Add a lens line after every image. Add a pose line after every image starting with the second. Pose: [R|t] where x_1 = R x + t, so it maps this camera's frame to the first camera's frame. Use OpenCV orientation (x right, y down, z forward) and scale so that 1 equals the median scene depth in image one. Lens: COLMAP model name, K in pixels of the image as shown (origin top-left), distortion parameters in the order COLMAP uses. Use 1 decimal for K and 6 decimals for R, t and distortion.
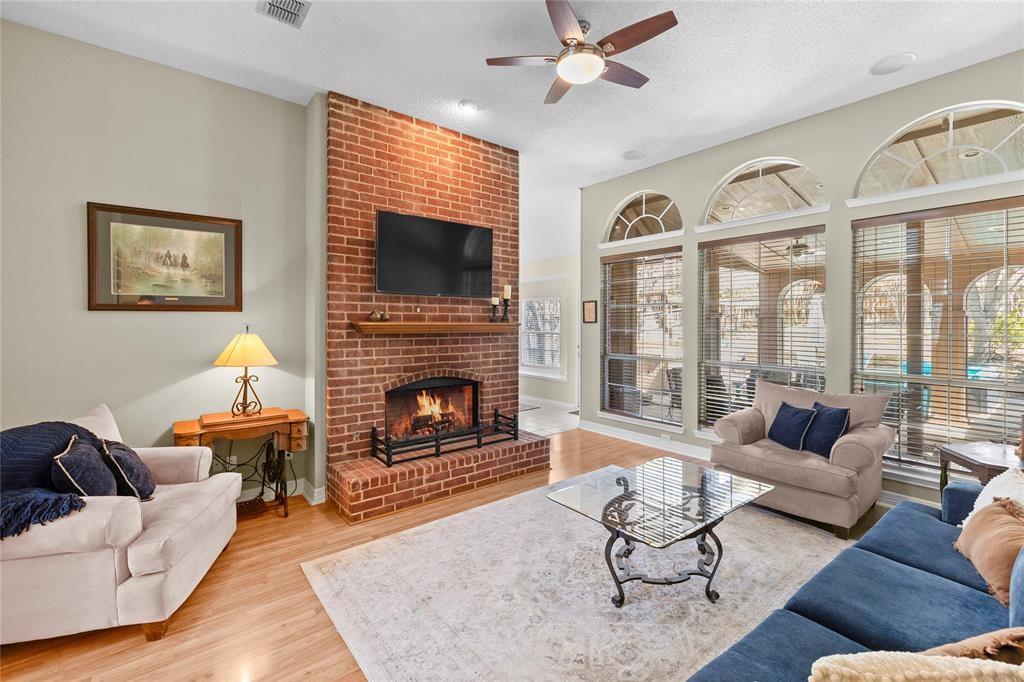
lens RADIAL K [[441.6, 0, 512.0], [0, 441.6, 341.0], [0, 0, 1]] dist [0.000119, 0.000247]
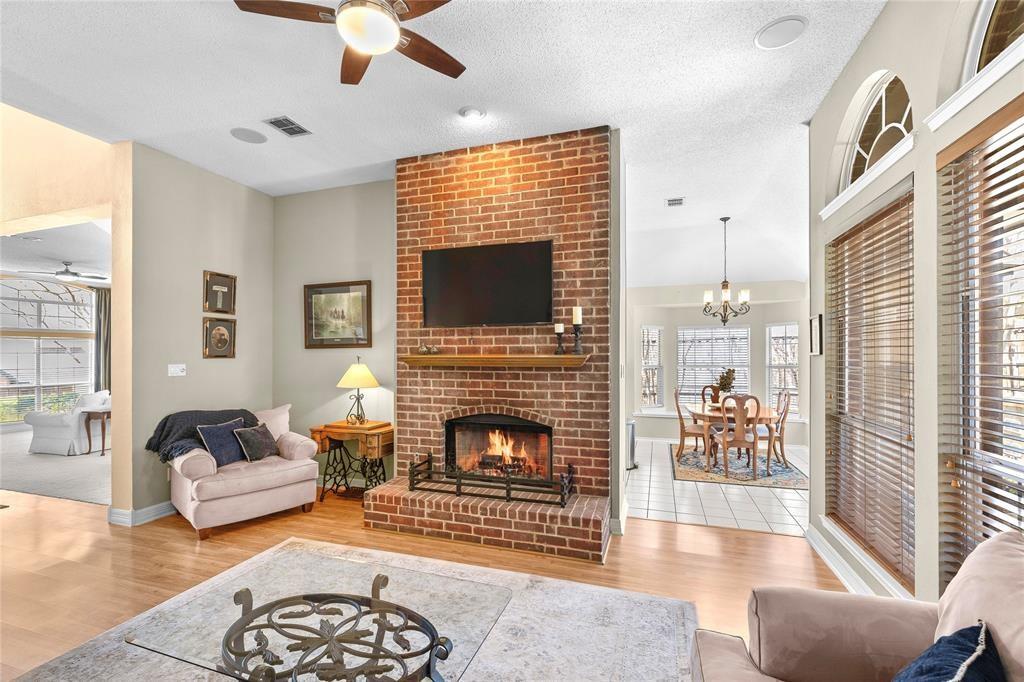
lens RADIAL K [[445.3, 0, 510.5], [0, 445.3, 367.0], [0, 0, 1]] dist [0.002405, 0.000119]
pose [[0.537942, 0.018984, -0.842768, 0.670188], [-0.032538, 0.999469, 0.001745, -0.020295], [0.842354, 0.026483, 0.538274, 0.550188]]
